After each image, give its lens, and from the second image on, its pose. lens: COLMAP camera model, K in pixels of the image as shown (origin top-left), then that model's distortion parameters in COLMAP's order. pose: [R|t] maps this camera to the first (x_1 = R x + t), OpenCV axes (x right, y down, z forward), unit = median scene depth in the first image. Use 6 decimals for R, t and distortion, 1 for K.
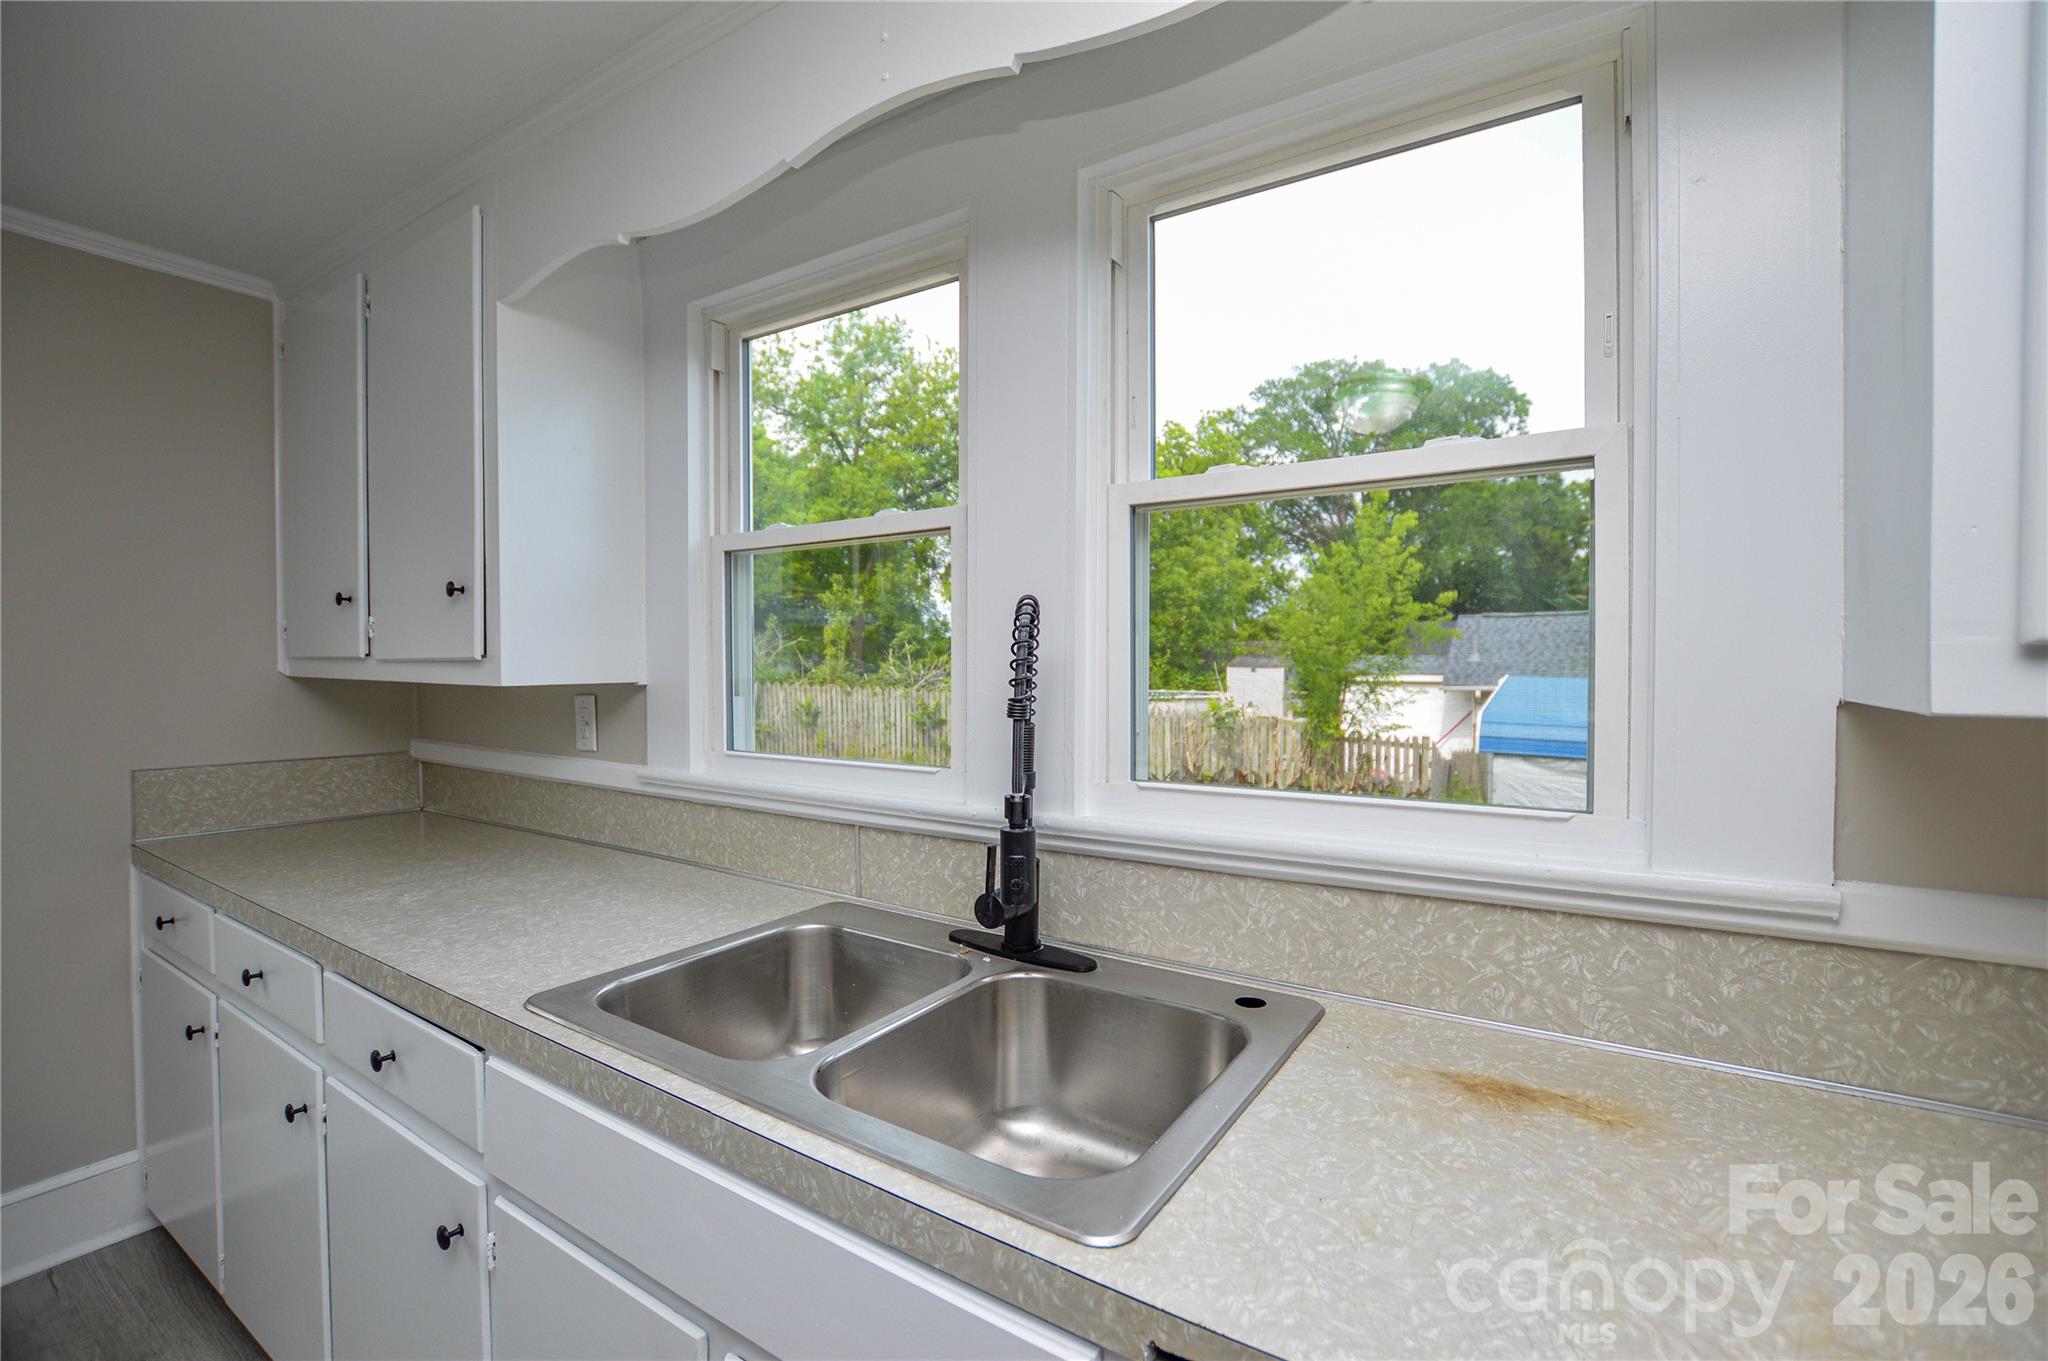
lens RADIAL K [[920.8, 0, 1017.6], [0, 920.8, 682.0], [0, 0, 1]] dist [-0.026291, 0.000312]
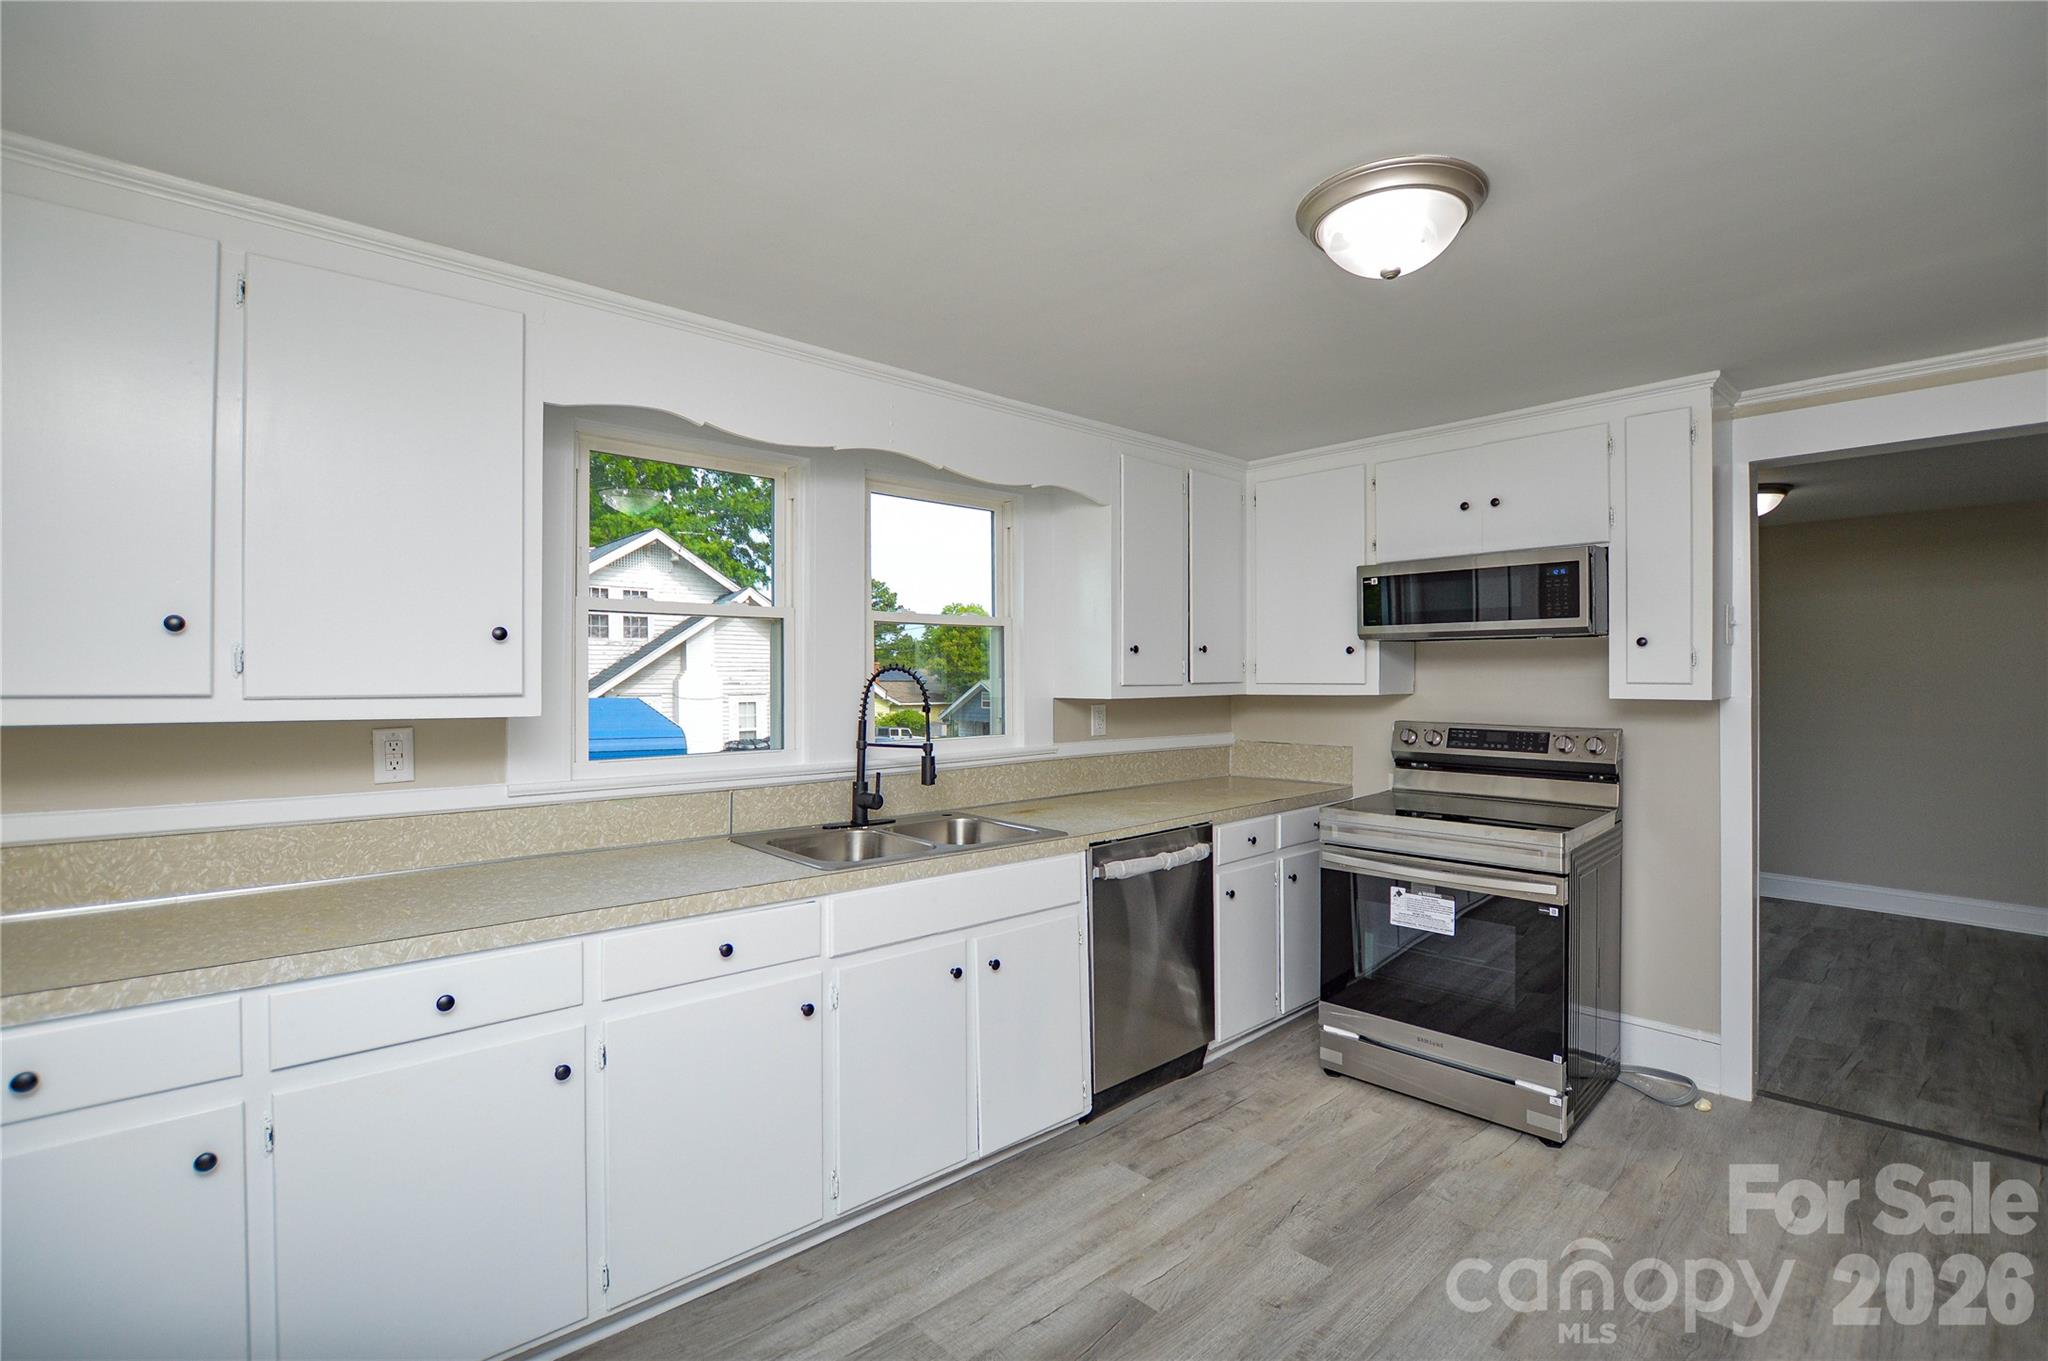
lens RADIAL K [[937.9, 0, 1015.9], [0, 937.9, 677.8], [0, 0, 1]] dist [-0.026352, 0.000566]
pose [[0.224364, 0.000999, 0.974505, -1.219413], [0.020444, 0.999775, -0.005732, -0.019038], [-0.974291, 0.021209, 0.224293, 0.084261]]
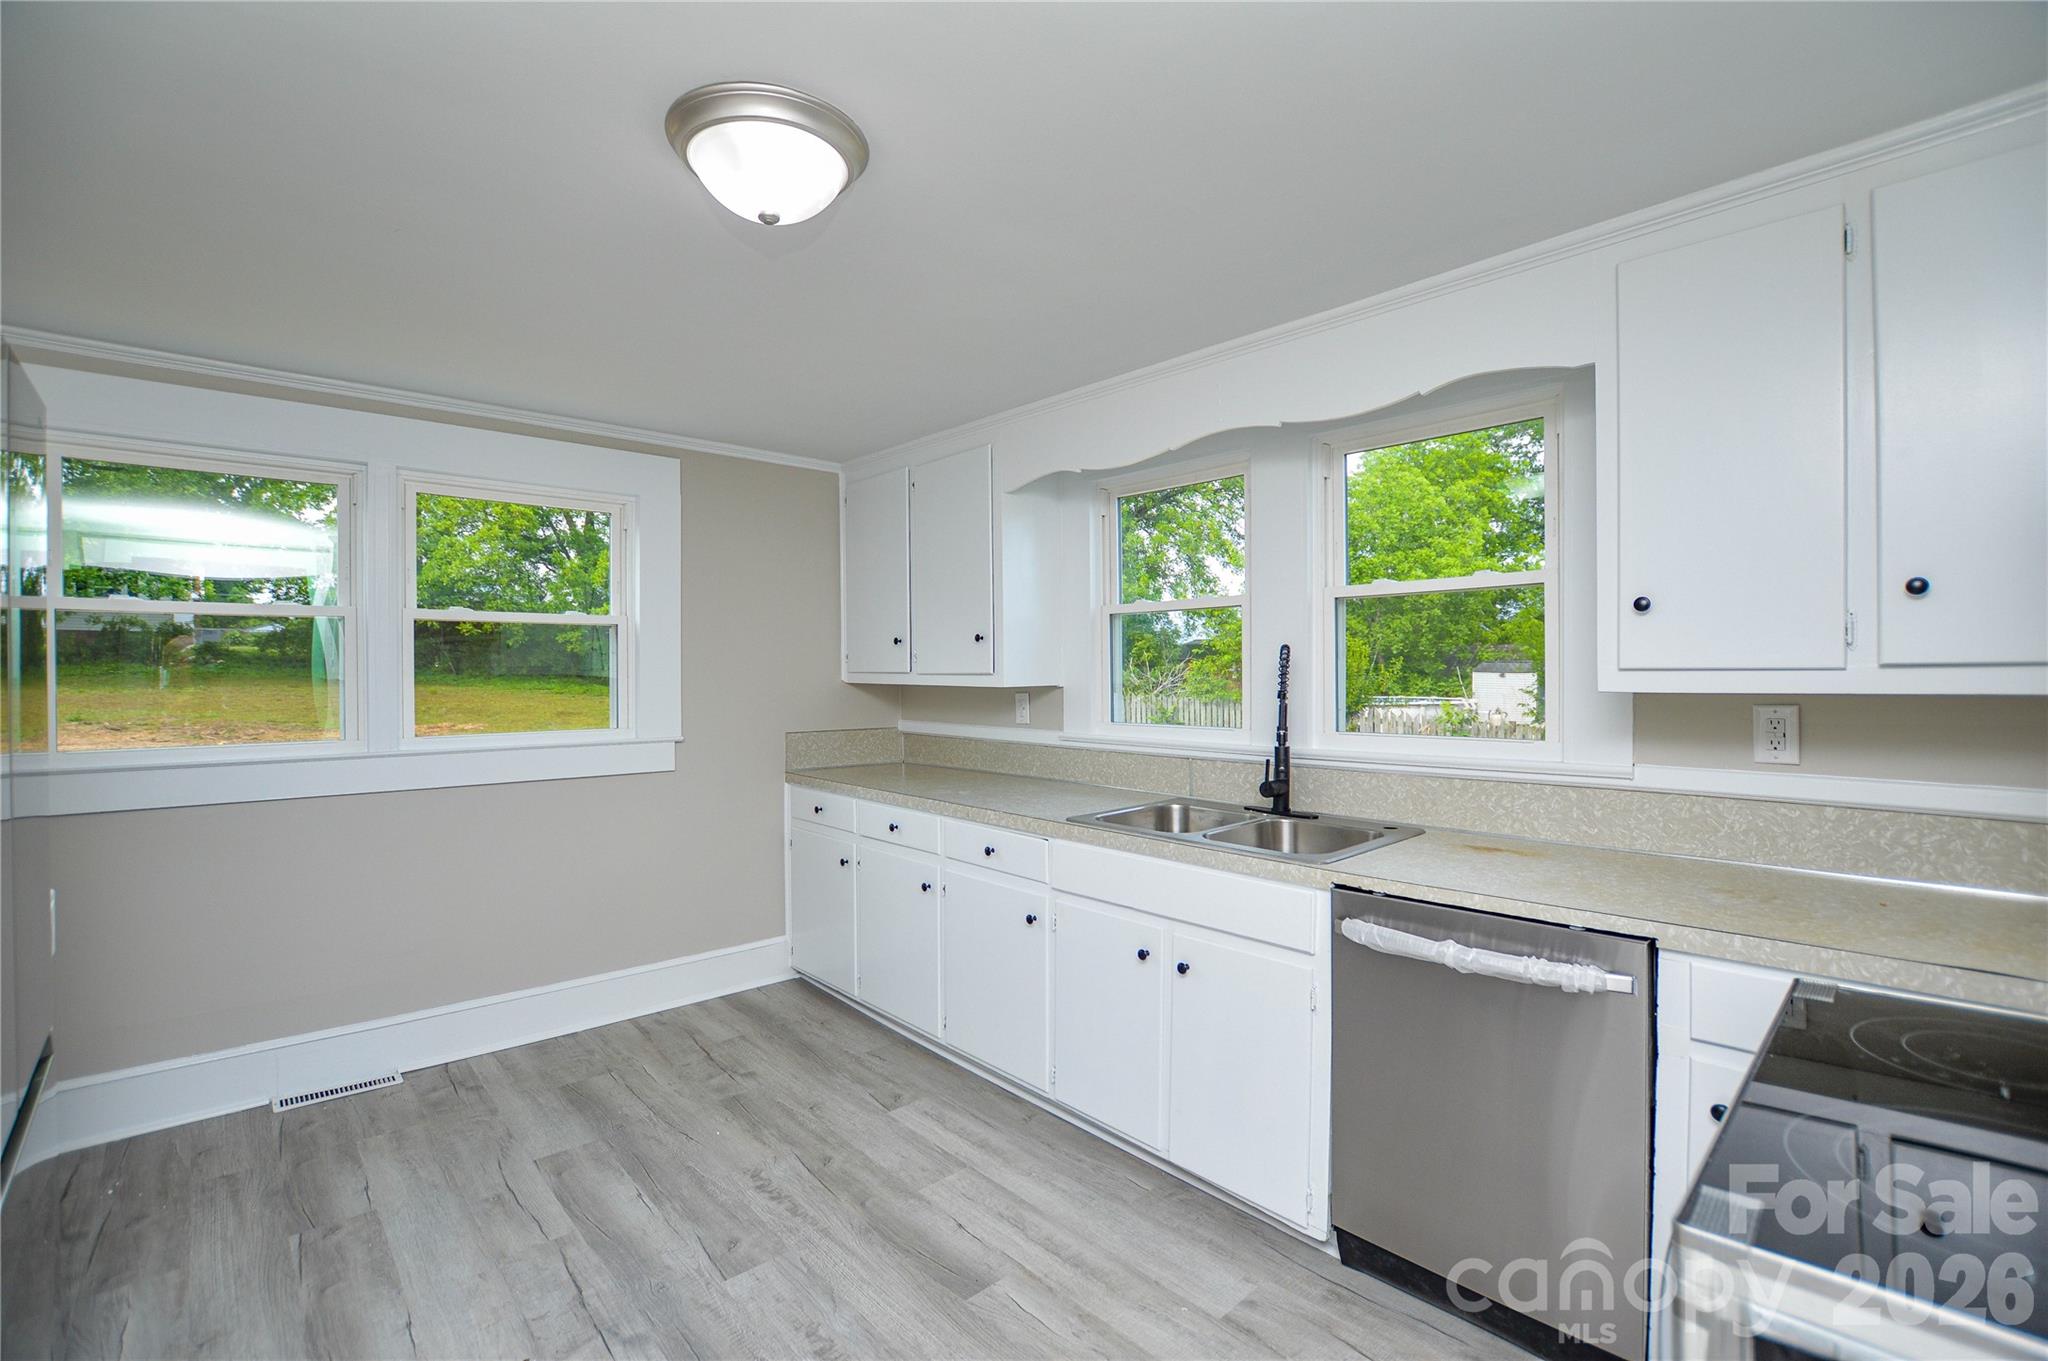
lens RADIAL K [[916.9, 0, 1028.9], [0, 916.9, 677.7], [0, 0, 1]] dist [-0.026088, -0.000227]
pose [[0.972843, -0.004527, -0.231421, -0.042006], [0.001700, 0.999921, -0.012415, 0.006524], [0.231459, 0.011684, 0.972774, -0.679533]]
